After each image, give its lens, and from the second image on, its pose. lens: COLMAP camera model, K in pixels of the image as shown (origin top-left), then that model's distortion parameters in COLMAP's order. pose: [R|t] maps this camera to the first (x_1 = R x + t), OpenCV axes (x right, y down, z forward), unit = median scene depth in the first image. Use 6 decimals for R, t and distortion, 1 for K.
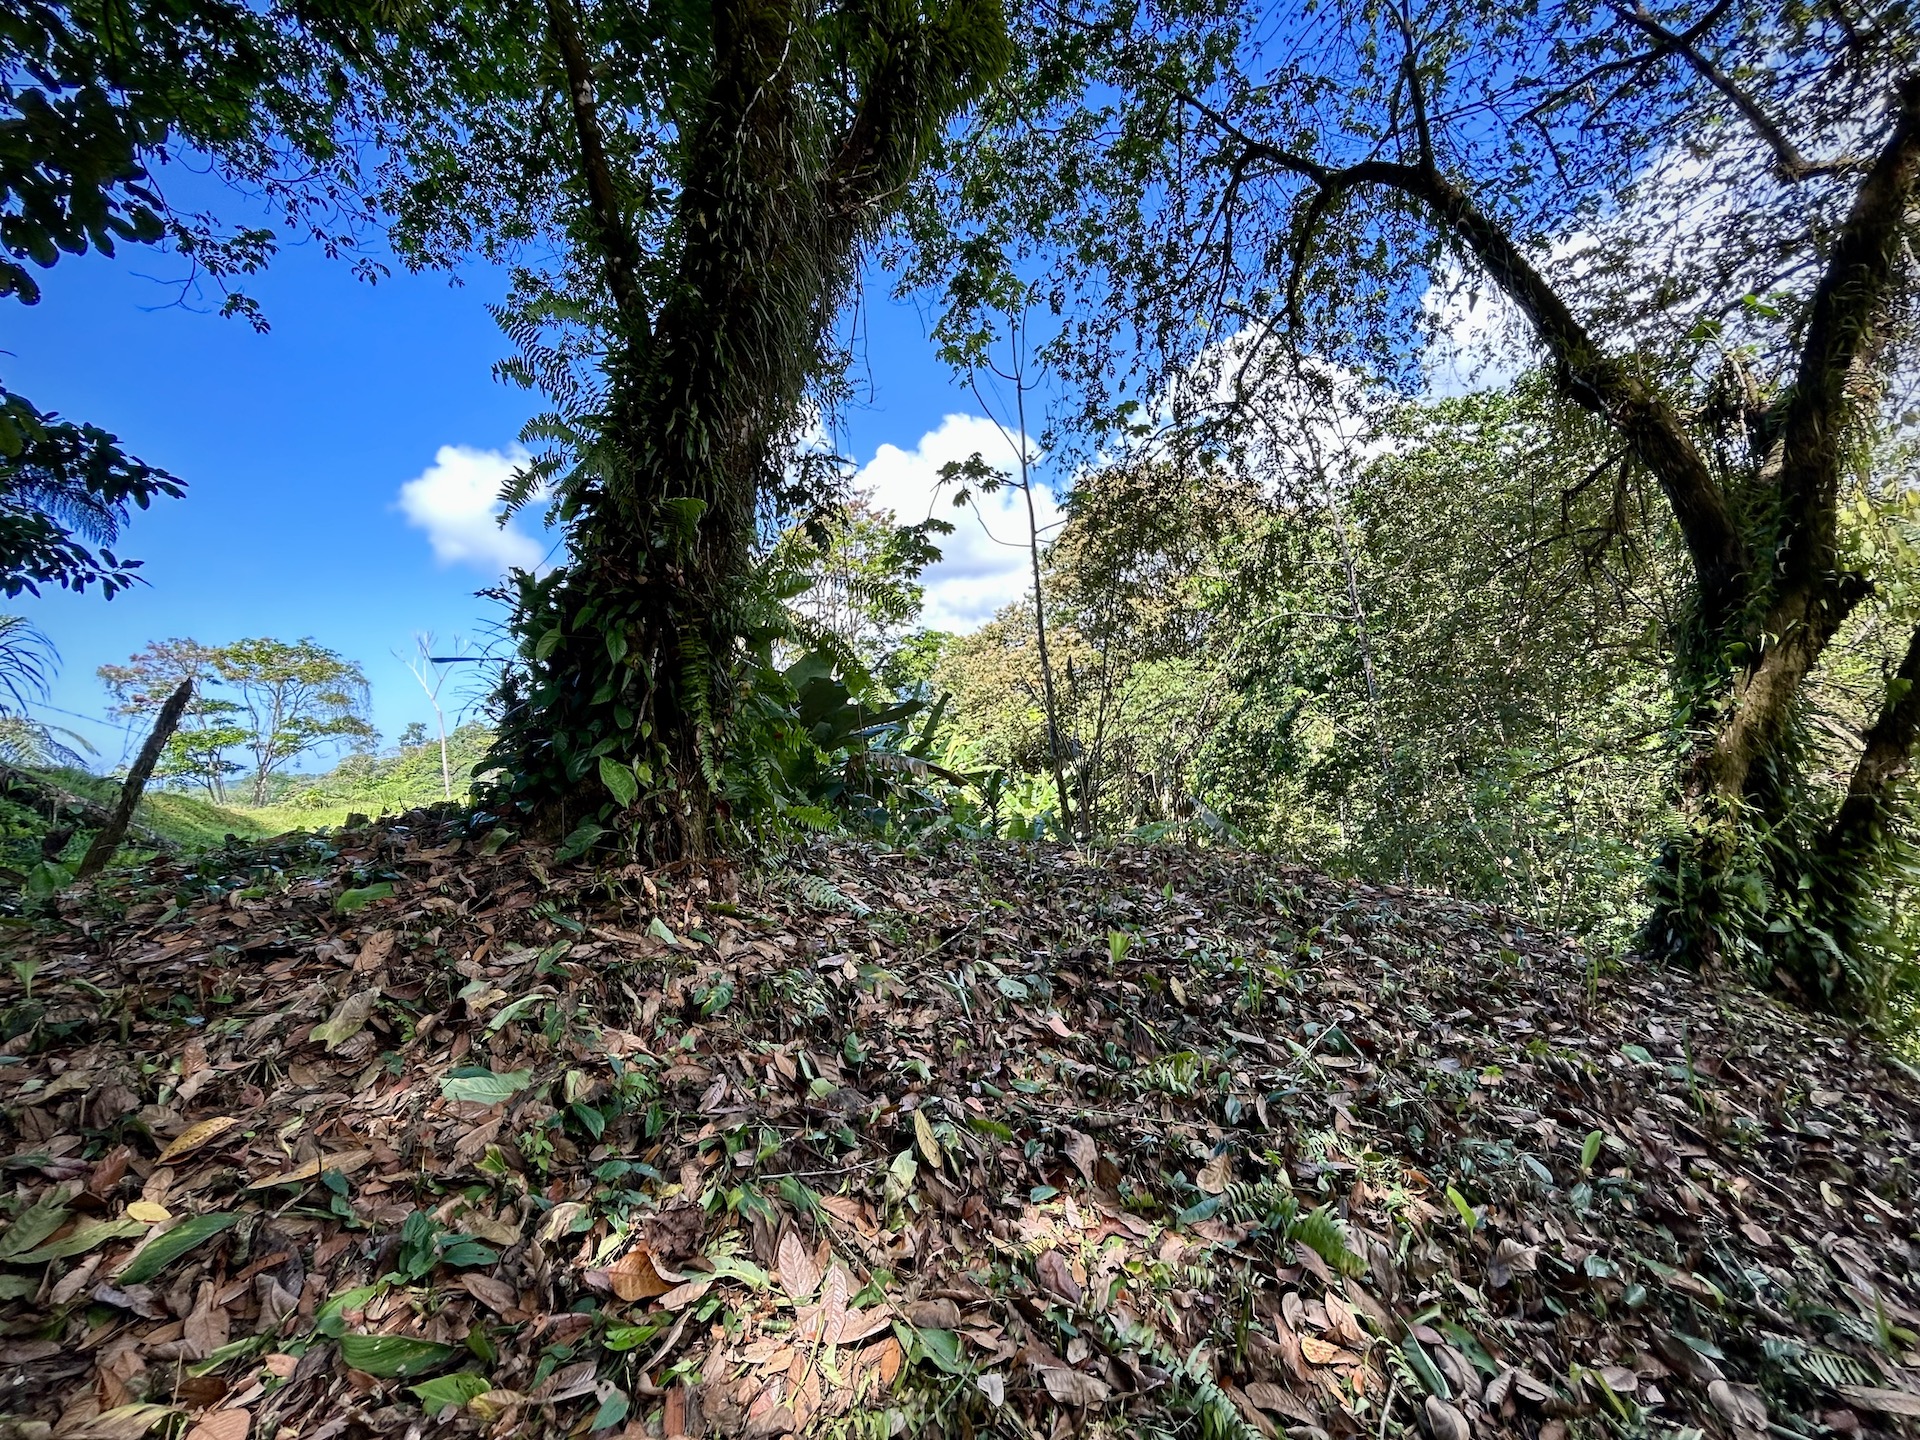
lens RADIAL K [[809.9, 0, 960.0], [0, 809.9, 720.0], [0, 0, 1]] dist [-0.001931, -0.000798]
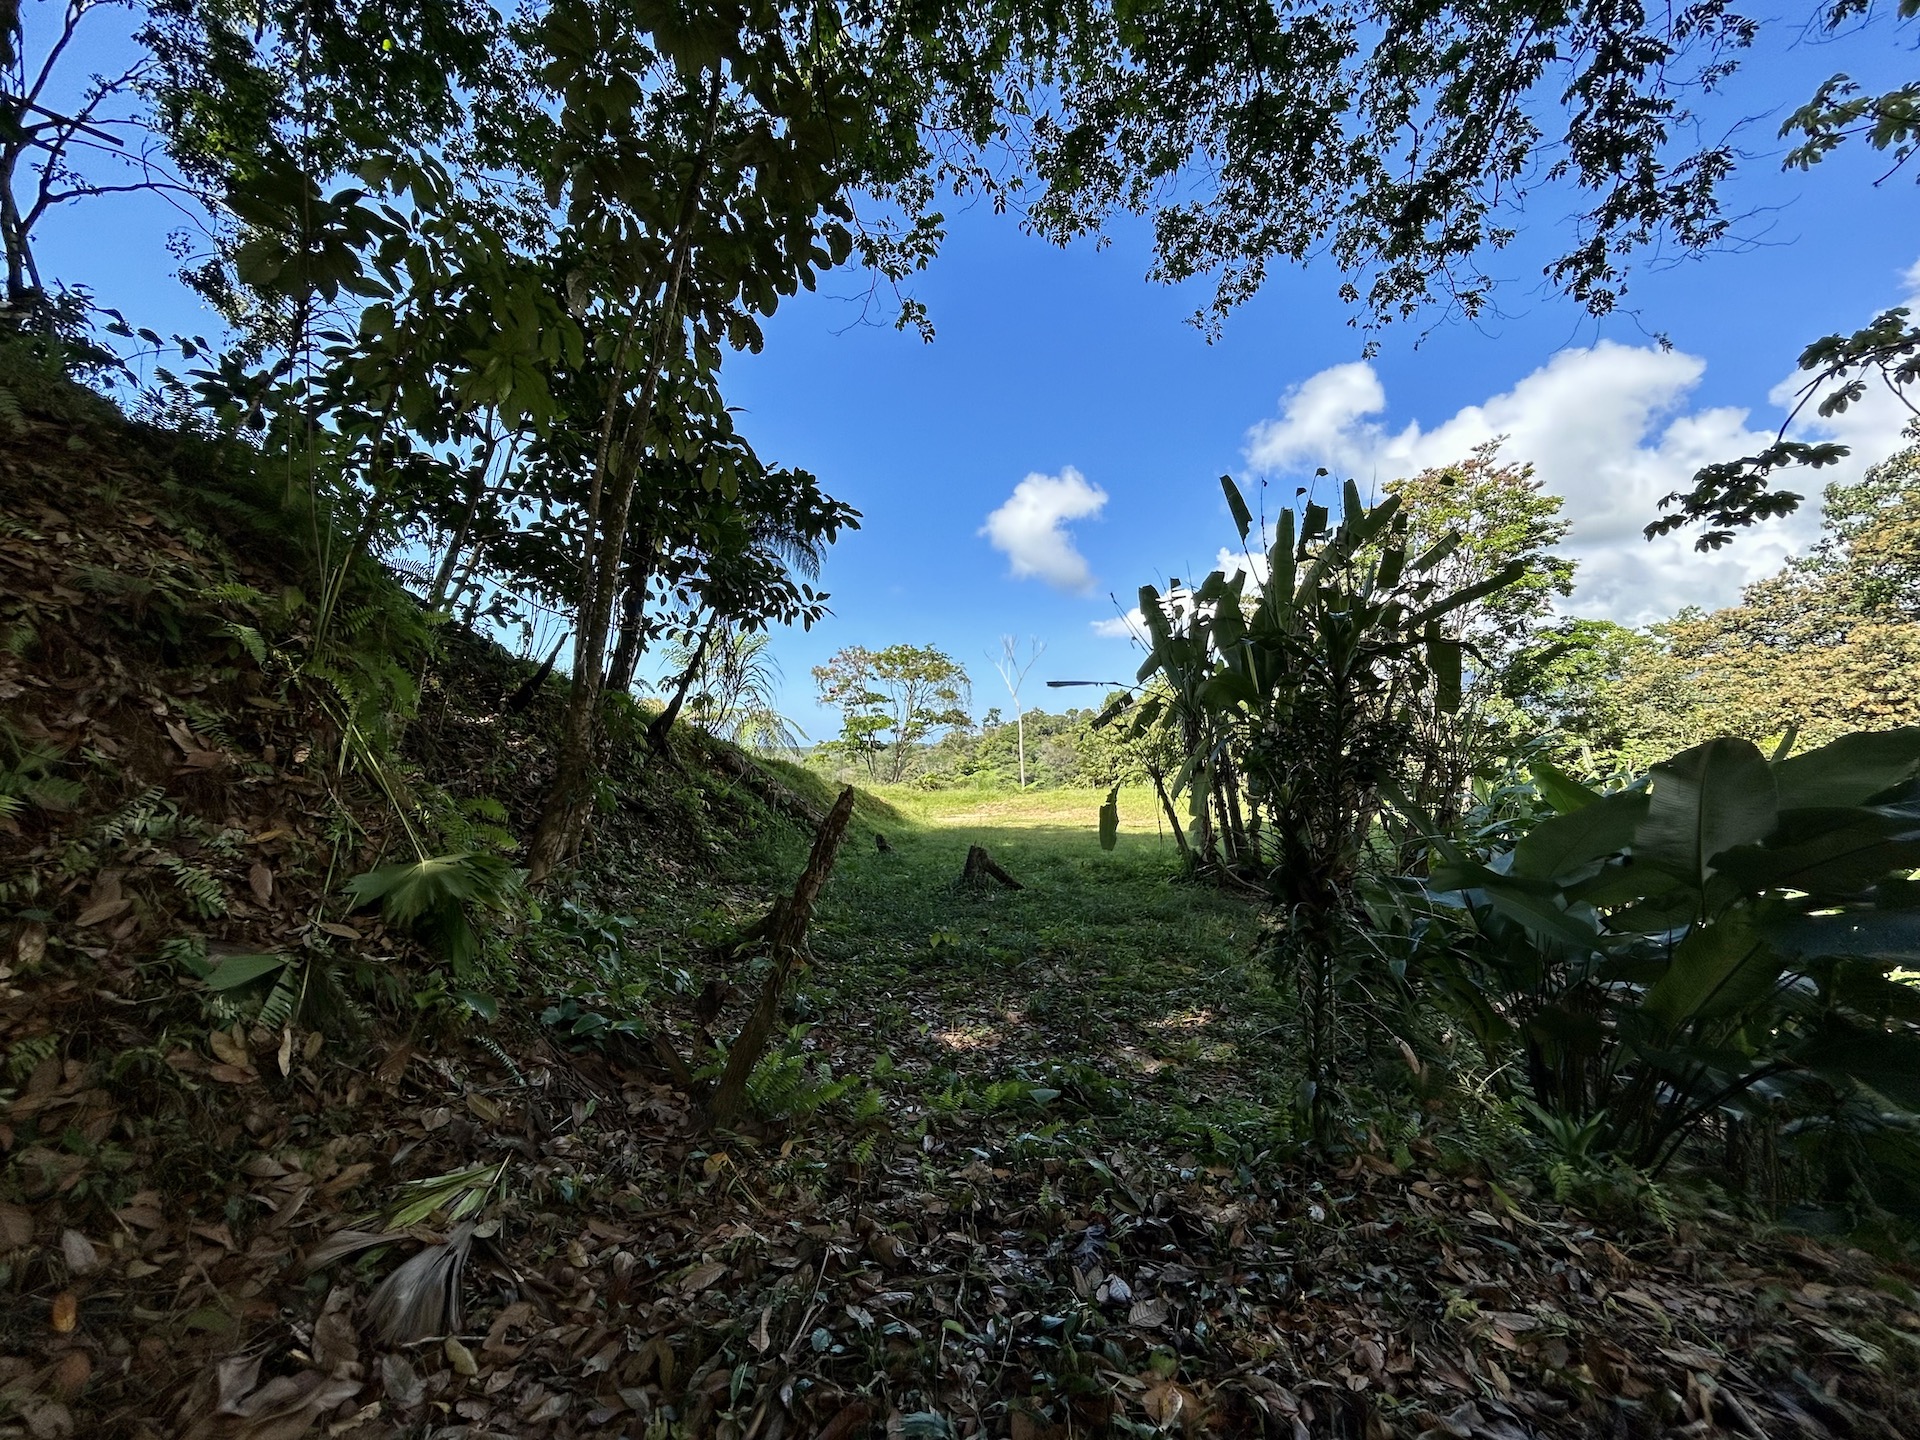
lens RADIAL K [[782.7, 0, 954.3], [0, 782.7, 714.8], [0, 0, 1]] dist [-0.000483, -0.000157]
pose [[0.801548, 0.035153, -0.596896, -0.263050], [-0.032140, 0.999360, 0.015697, -0.058952], [0.597066, 0.006602, 0.802165, 0.274739]]
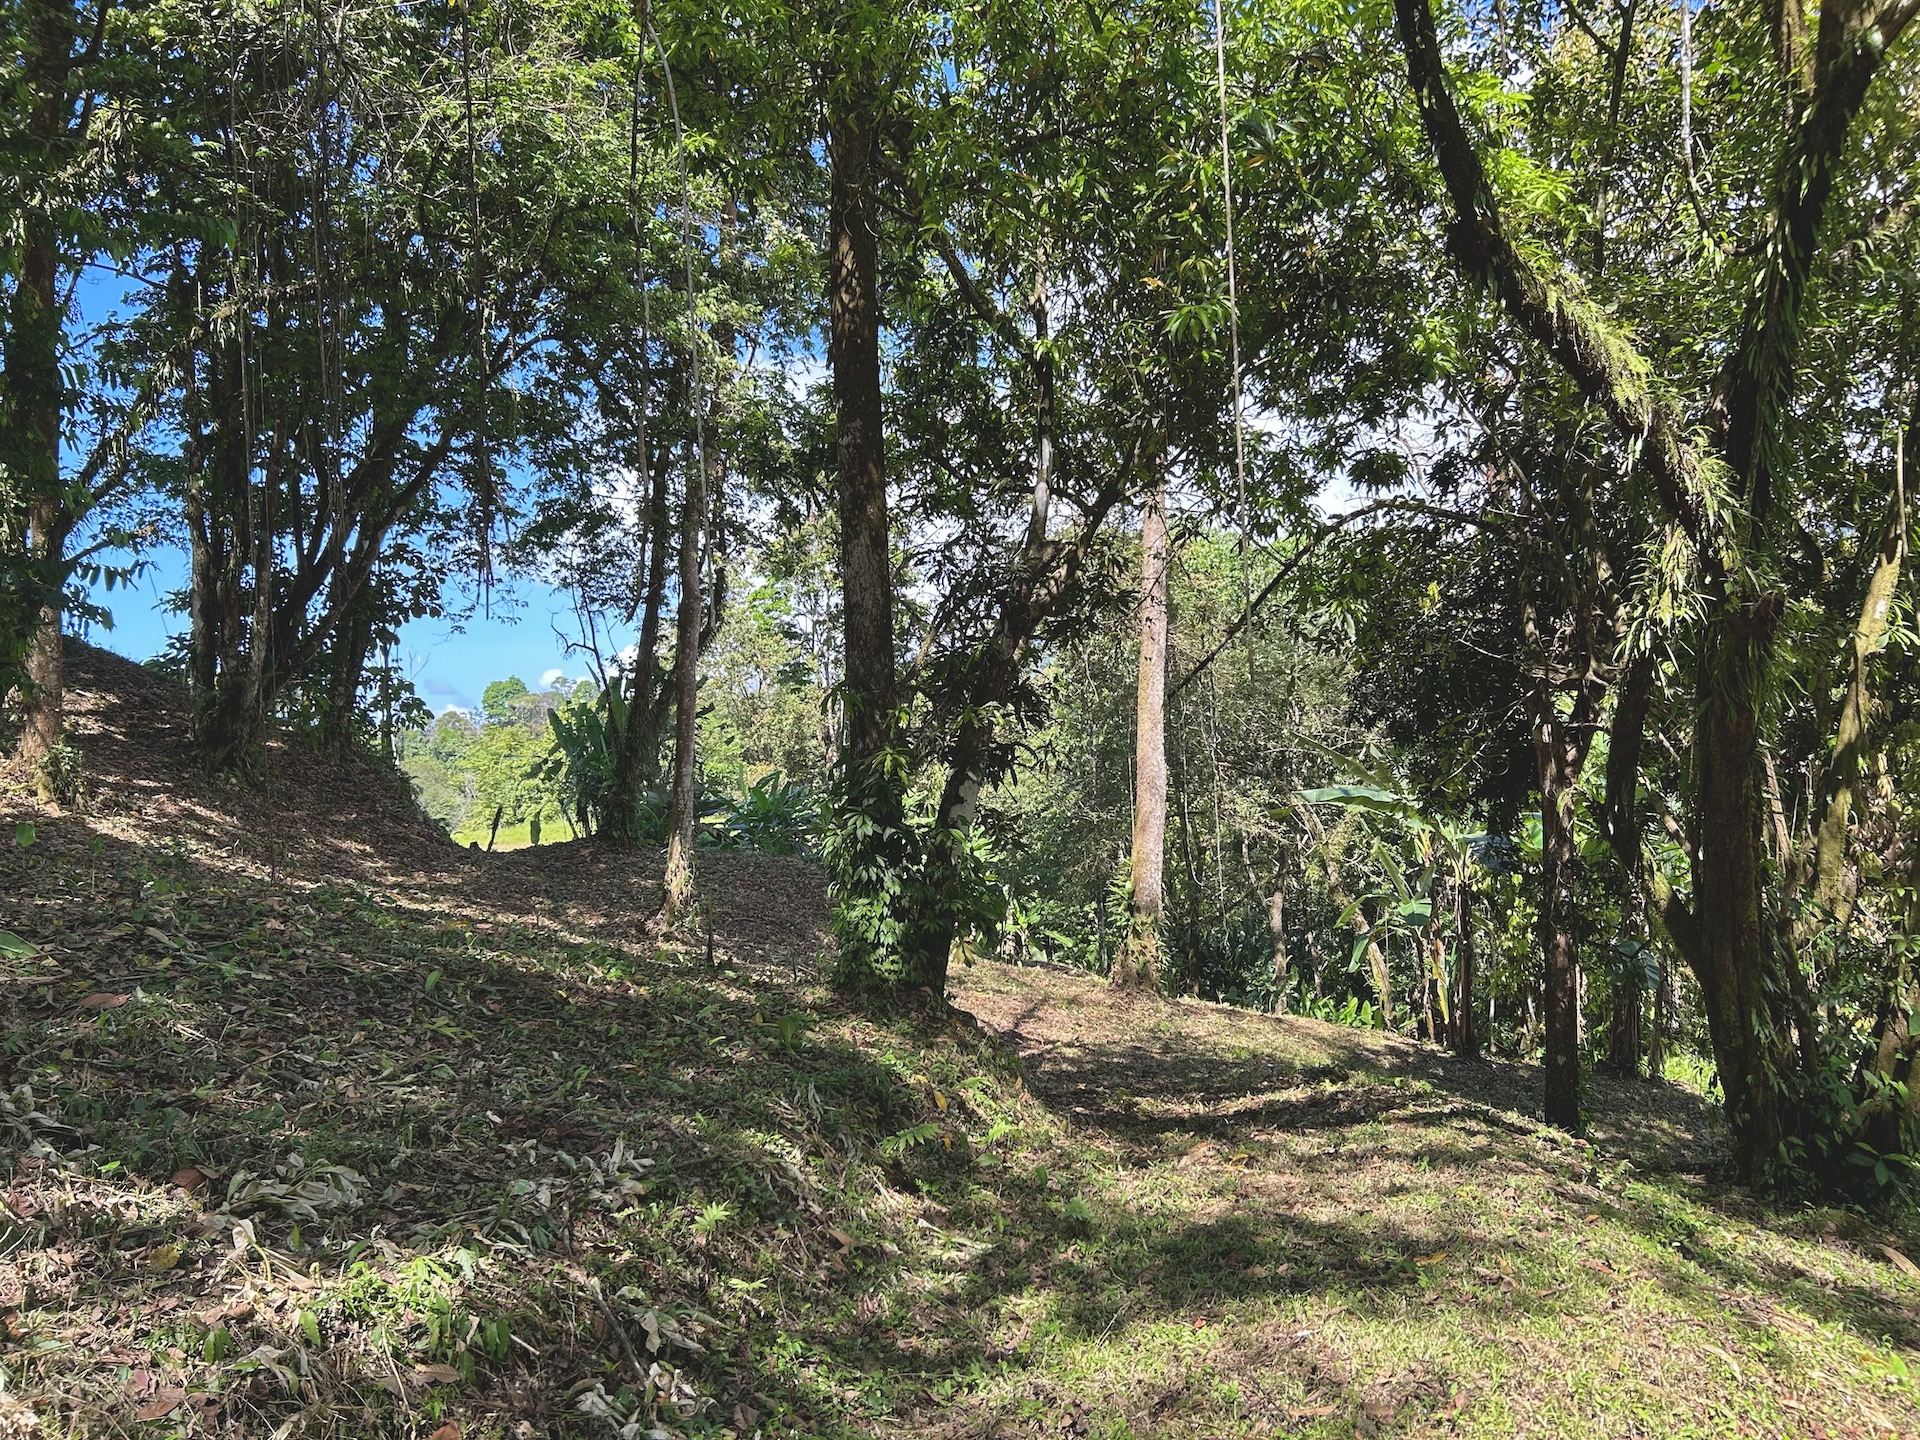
lens RADIAL K [[1406.5, 0, 960.0], [0, 1406.5, 720.0], [0, 0, 1]] dist [-0.006000, -0.004146]
pose [[0.992630, -0.001324, -0.121175, 0.997779], [0.002786, 0.999925, 0.011895, -0.252172], [0.121151, -0.012145, 0.992560, -2.681796]]
